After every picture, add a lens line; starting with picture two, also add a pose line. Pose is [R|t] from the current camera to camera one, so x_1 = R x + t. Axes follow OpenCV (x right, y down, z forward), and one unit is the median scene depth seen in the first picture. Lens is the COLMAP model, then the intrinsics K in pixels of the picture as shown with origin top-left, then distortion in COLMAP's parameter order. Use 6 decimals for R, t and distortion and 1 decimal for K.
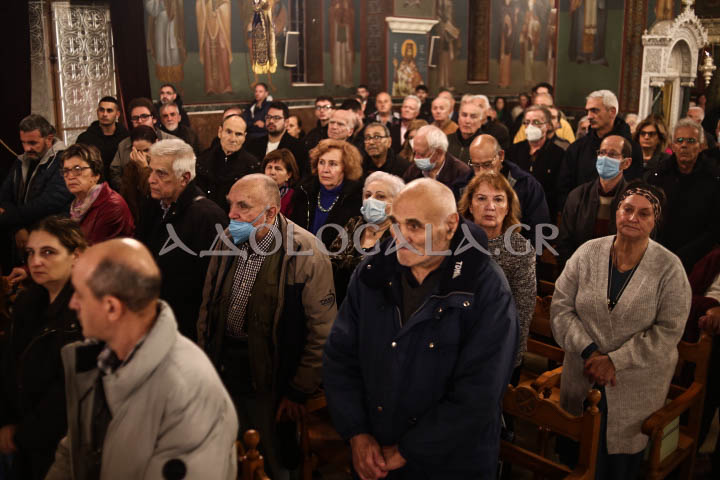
lens RADIAL K [[691.2, 0, 360.0], [0, 691.2, 240.0], [0, 0, 1]] dist [-0.104923, 0.020741]
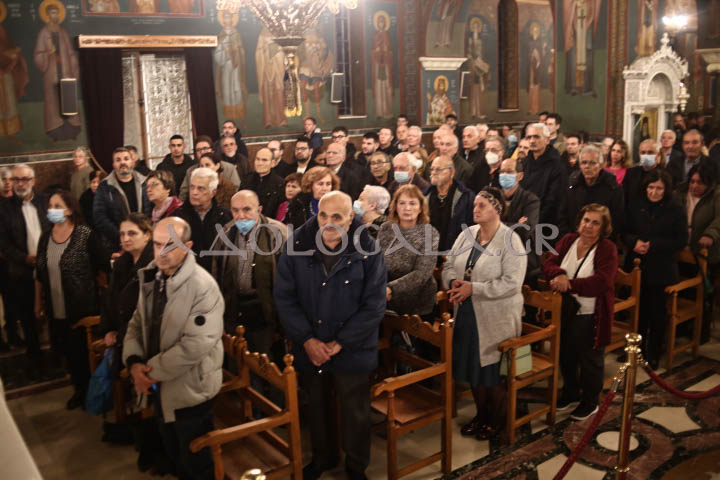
lens RADIAL K [[691.2, 0, 360.0], [0, 691.2, 240.0], [0, 0, 1]] dist [-0.104923, 0.020741]
pose [[0.992999, -0.002911, -0.118084, 0.090638], [-0.000961, 0.999464, -0.032723, 0.025981], [0.118116, 0.032608, 0.992464, -0.188400]]
